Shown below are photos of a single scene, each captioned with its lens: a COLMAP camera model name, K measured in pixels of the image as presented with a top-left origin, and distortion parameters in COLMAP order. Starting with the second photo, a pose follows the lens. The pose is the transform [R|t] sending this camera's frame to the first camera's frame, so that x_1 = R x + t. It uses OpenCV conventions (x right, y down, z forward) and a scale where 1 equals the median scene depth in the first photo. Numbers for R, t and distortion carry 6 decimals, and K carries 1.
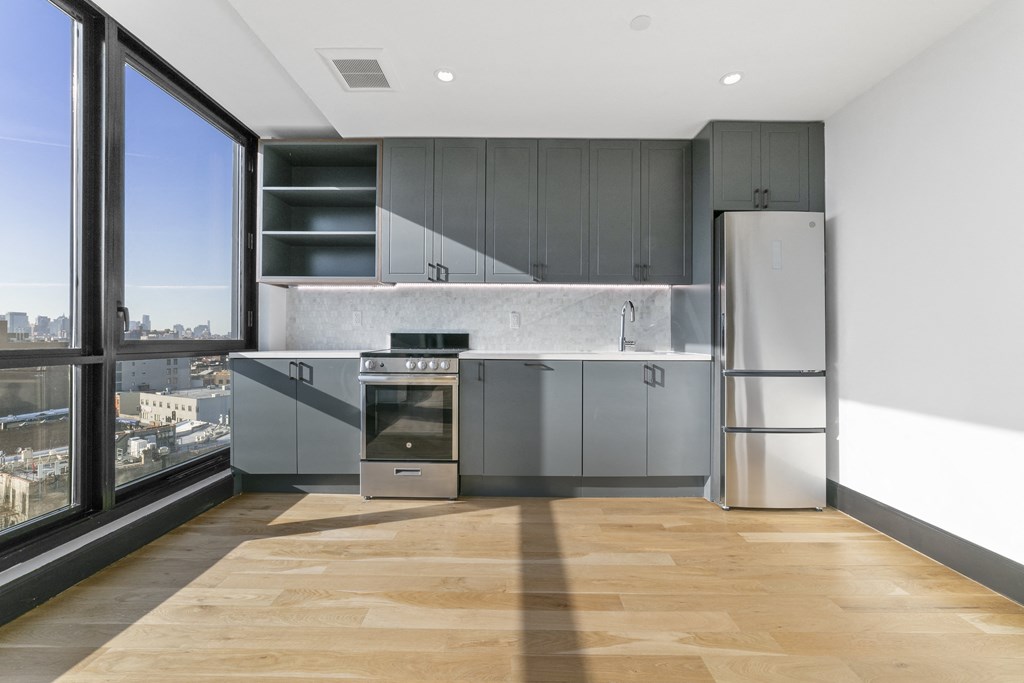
lens RADIAL K [[389.2, 0, 504.3], [0, 389.2, 336.8], [0, 0, 1]] dist [-0.004993, 0.000931]
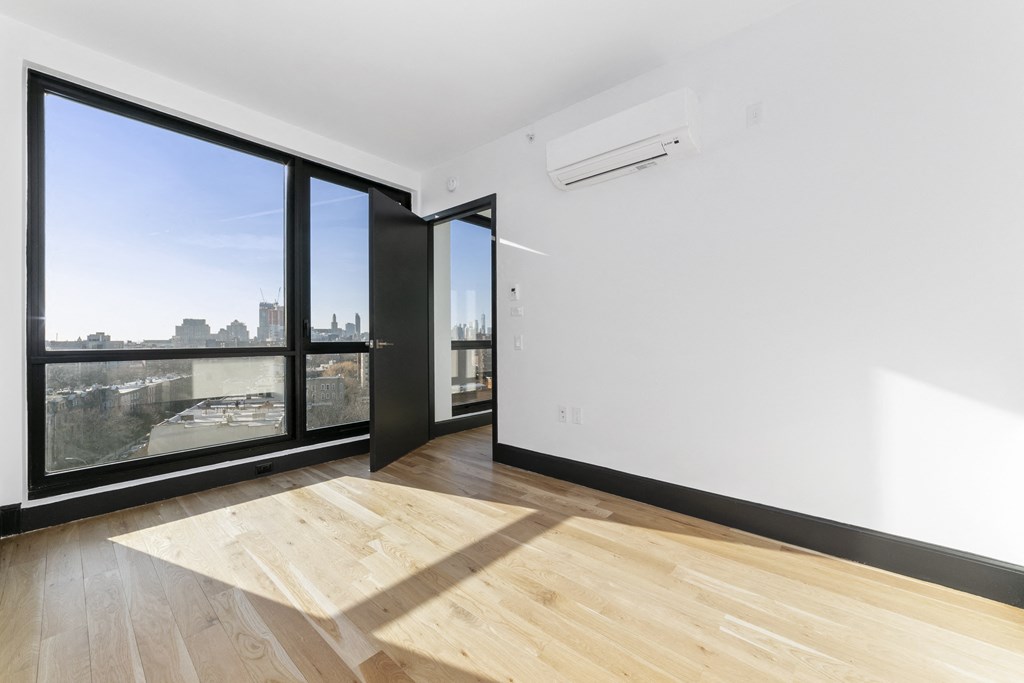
lens RADIAL K [[389.2, 0, 512.2], [0, 389.2, 318.4], [0, 0, 1]] dist [-0.004993, 0.000931]
pose [[0.747725, -0.043093, -0.662608, 0.614857], [0.011183, 0.998568, -0.052323, 0.006217], [0.663914, 0.031713, 0.747136, 0.249900]]
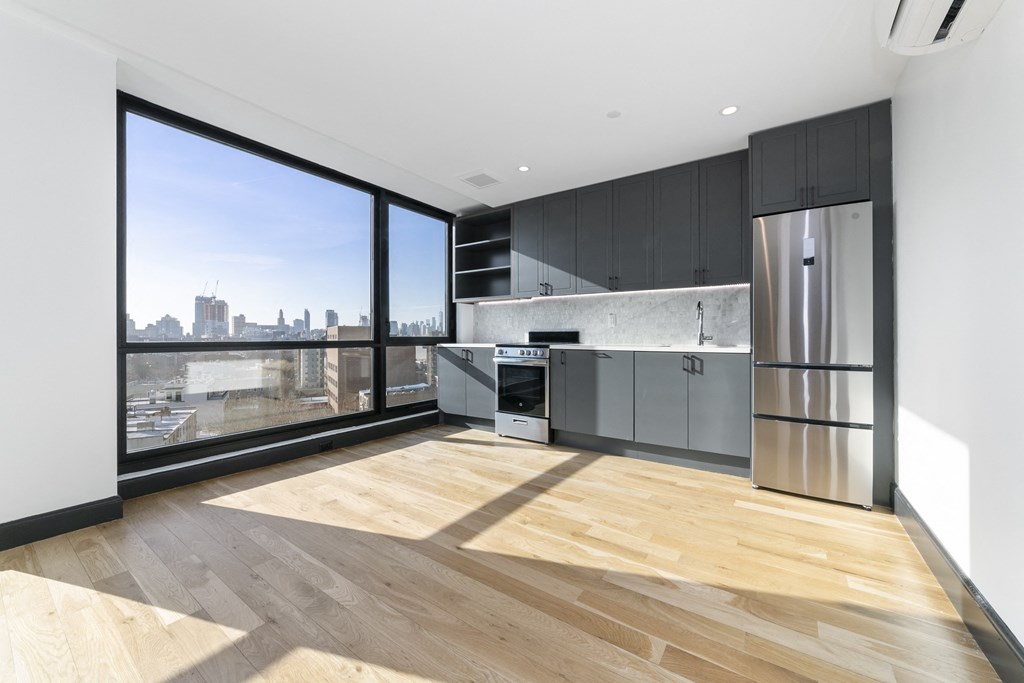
lens RADIAL K [[389.2, 0, 513.3], [0, 389.2, 338.1], [0, 0, 1]] dist [-0.004993, 0.000931]
pose [[0.825185, -0.002927, -0.564854, 0.598202], [0.007220, 0.999960, 0.005366, 0.007536], [0.564816, -0.008507, 0.825173, -0.282136]]
